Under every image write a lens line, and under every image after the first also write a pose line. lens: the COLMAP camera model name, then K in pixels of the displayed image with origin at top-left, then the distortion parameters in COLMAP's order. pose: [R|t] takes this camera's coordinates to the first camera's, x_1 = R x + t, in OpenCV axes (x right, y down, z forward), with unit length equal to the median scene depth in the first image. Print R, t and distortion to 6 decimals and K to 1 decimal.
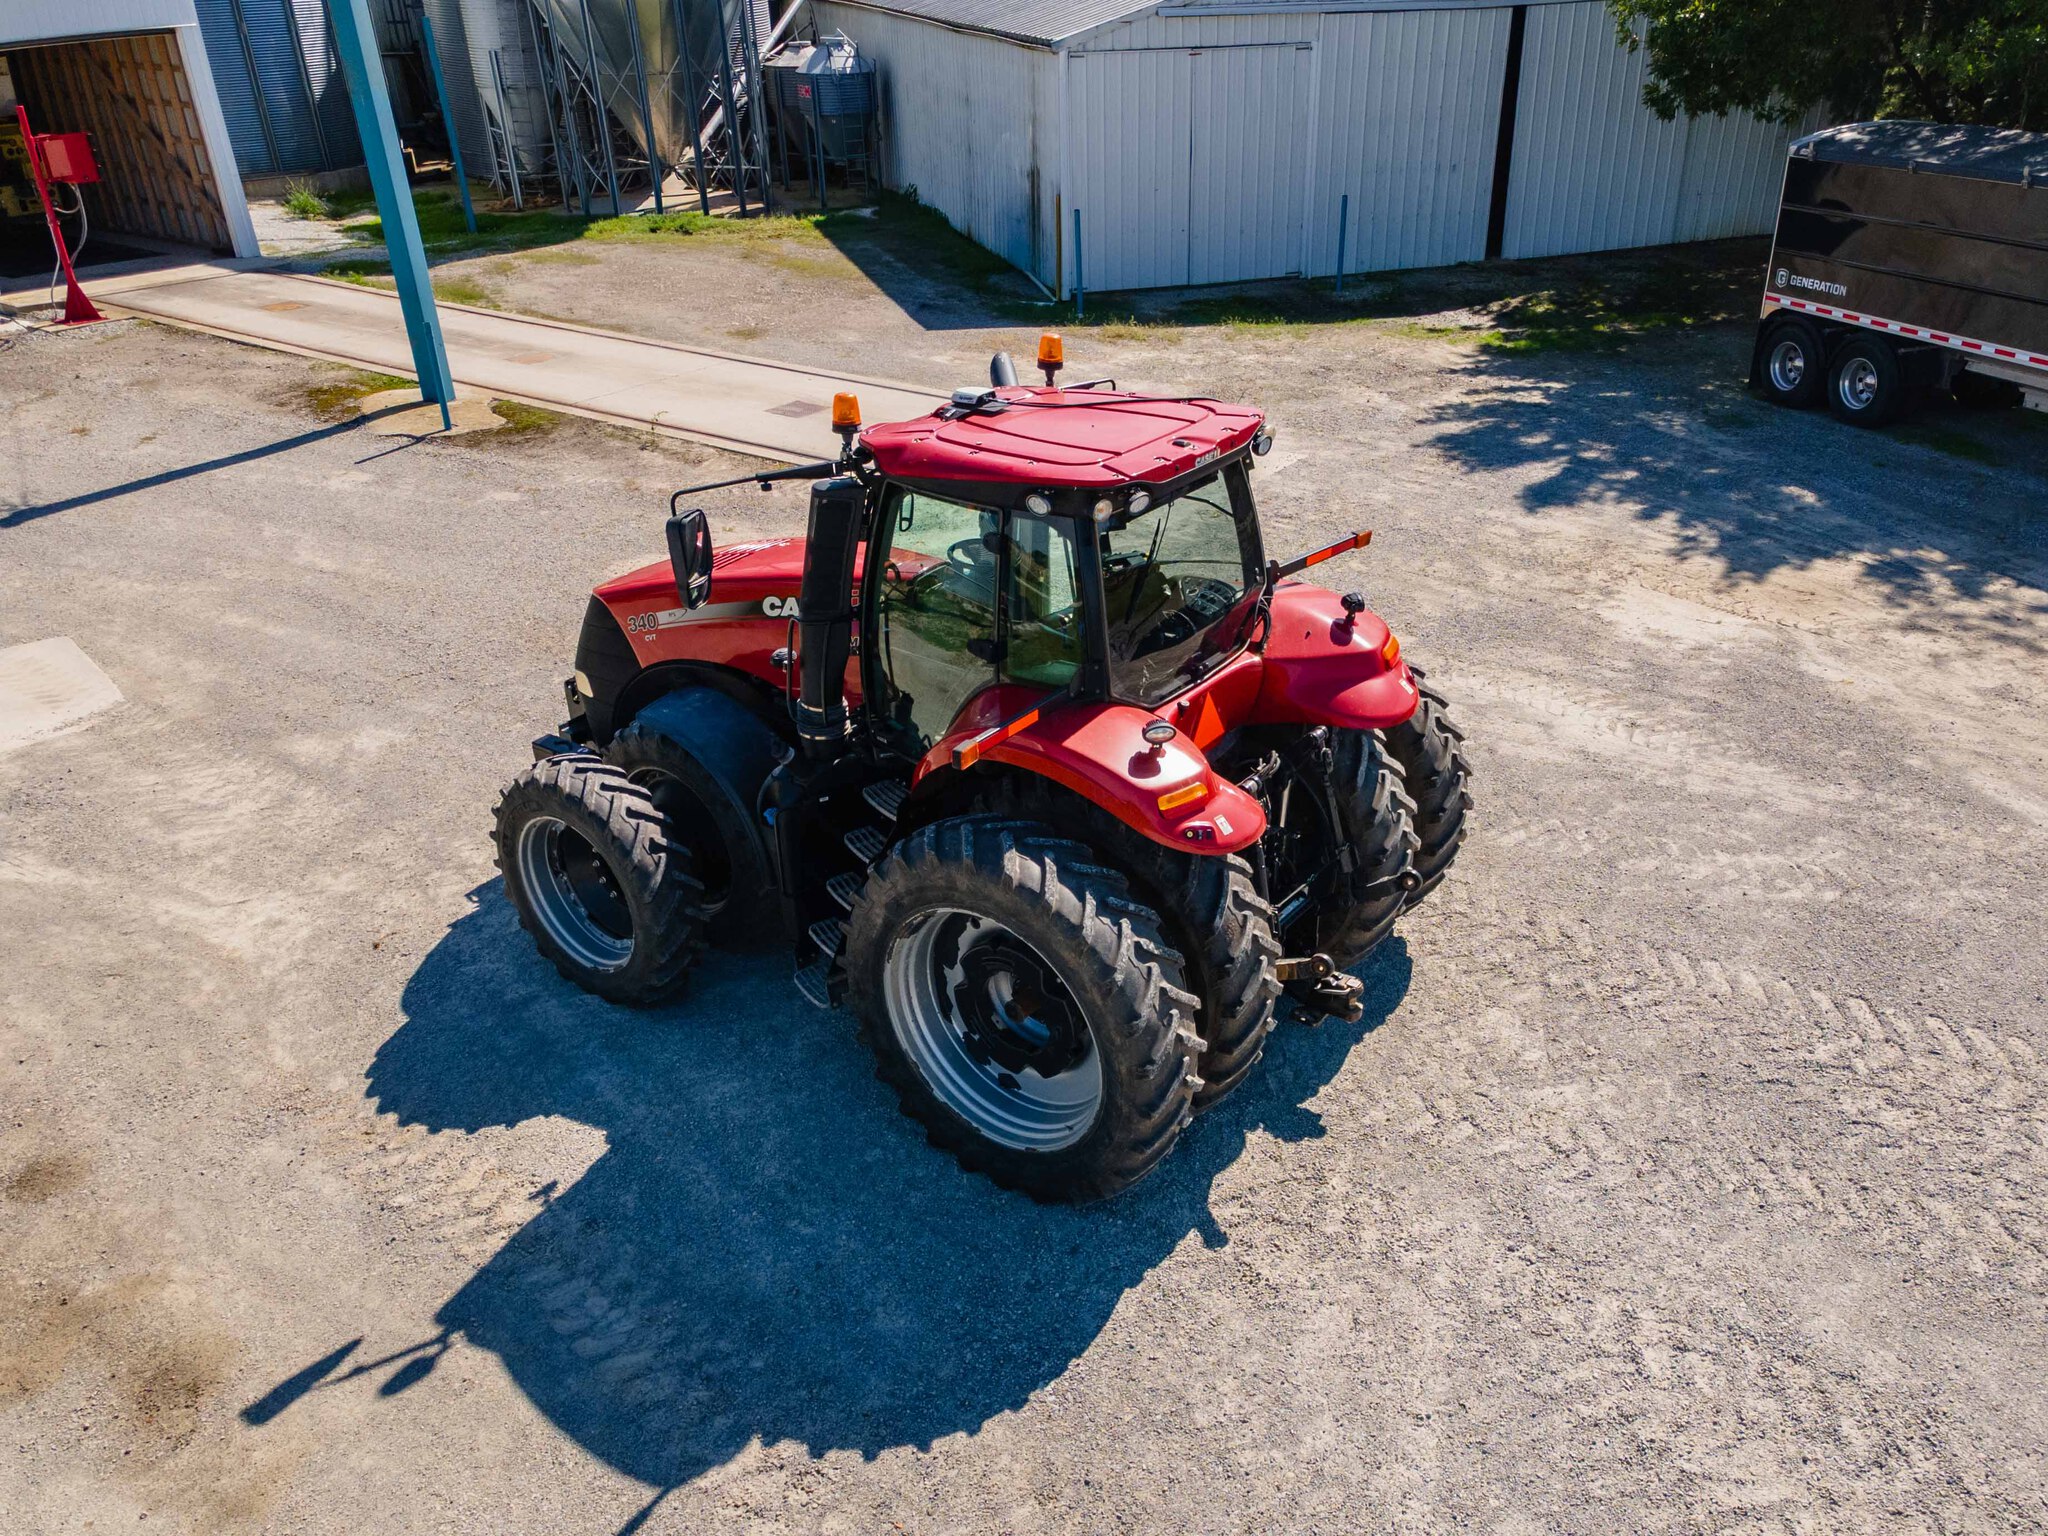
lens RADIAL K [[1616.5, 0, 1095.5], [0, 1616.5, 836.9], [0, 0, 1]] dist [0.035571, 0.014574]
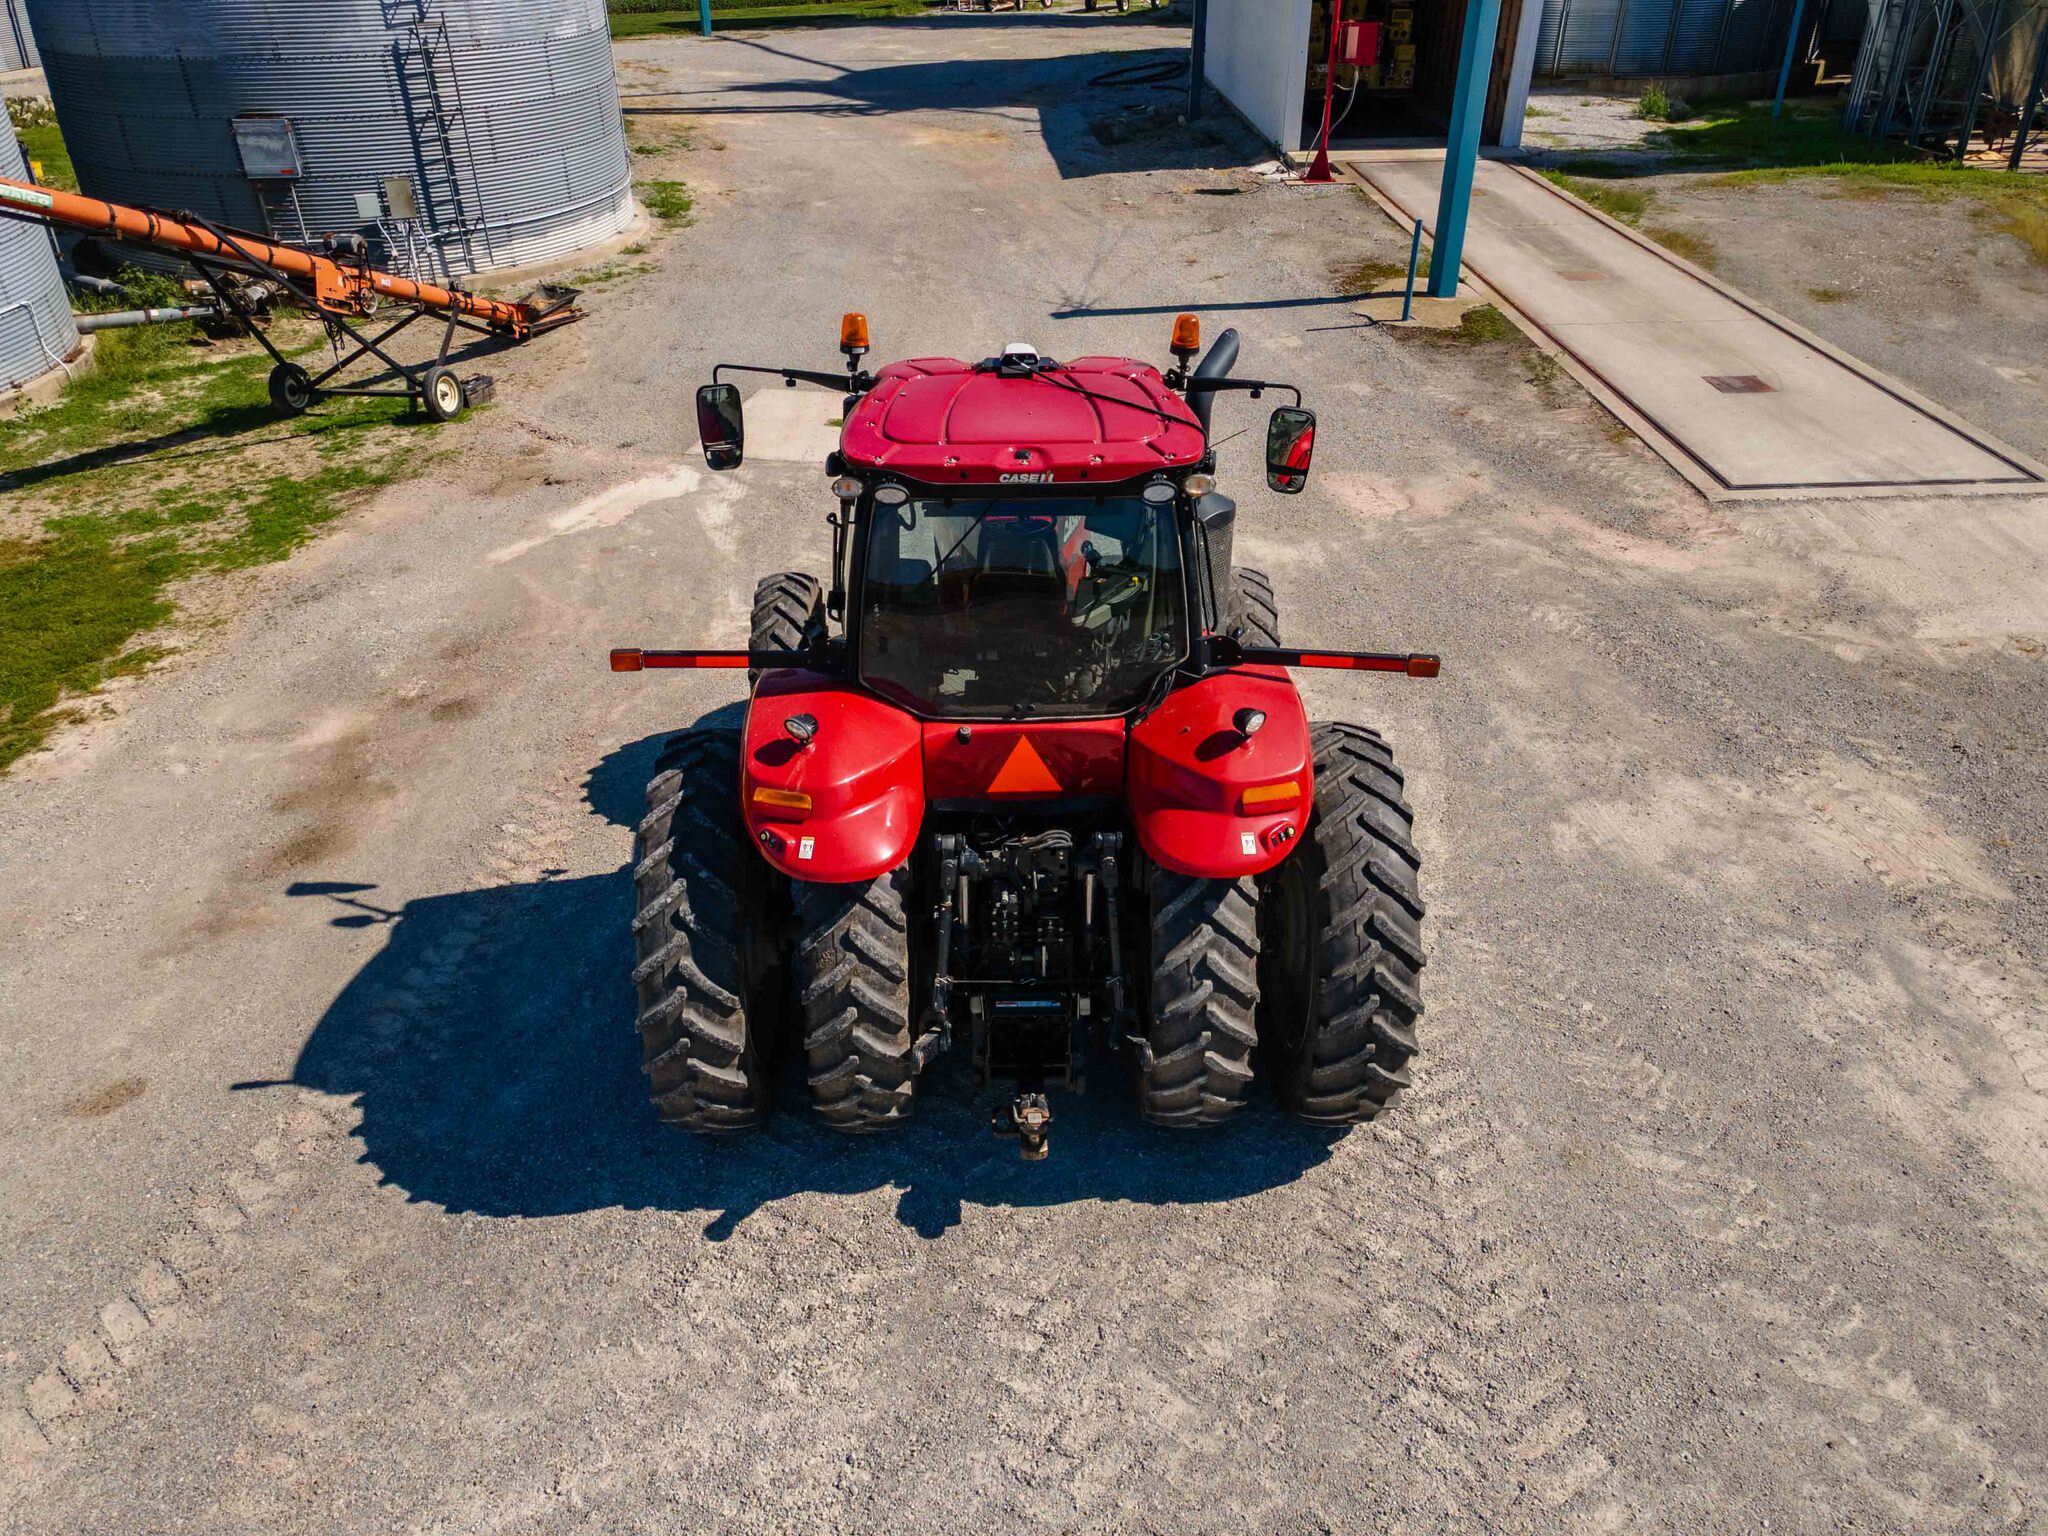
lens RADIAL K [[1495.0, 0, 1009.8], [0, 1495.0, 768.8], [0, 0, 1]] dist [0.027278, 0.024271]
pose [[0.588163, 0.428764, -0.685730, 0.572086], [-0.396242, 0.891932, 0.217830, -0.223683], [0.705022, 0.143596, 0.694495, 0.388500]]
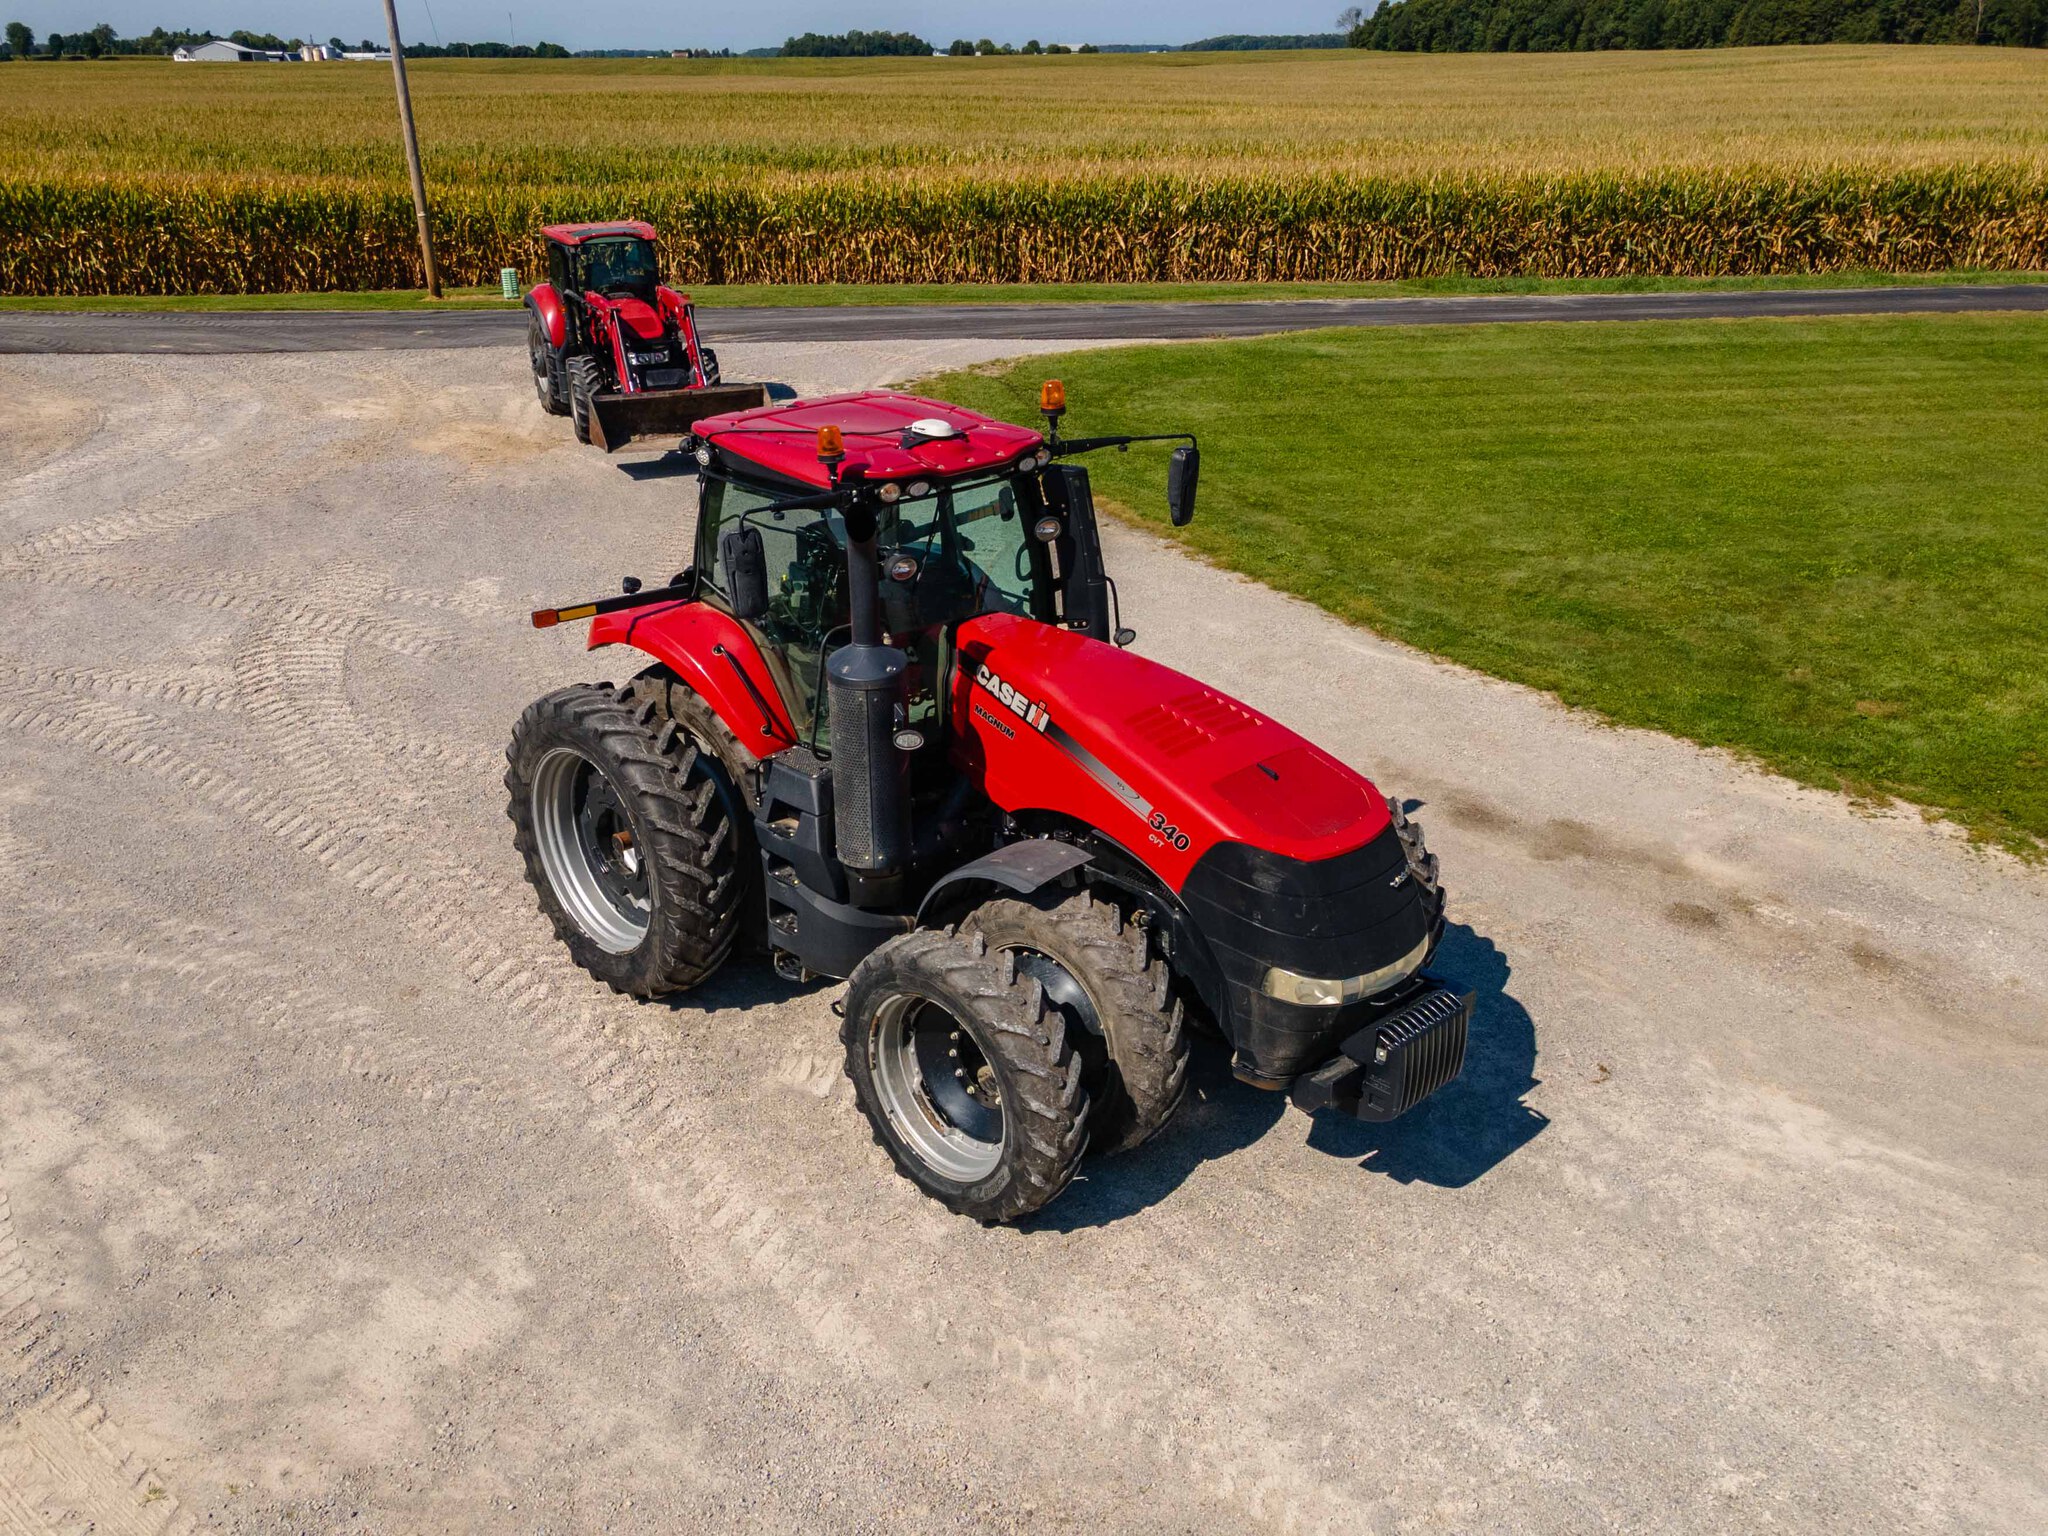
lens RADIAL K [[1709.9, 0, 965.5], [0, 1709.9, 908.4], [0, 0, 1]] dist [0.017638, 0.041056]
pose [[-0.978736, -0.068780, 0.193249, -0.307595], [0.121911, 0.562618, 0.817679, -0.928049], [-0.164966, 0.823851, -0.542270, 1.713265]]
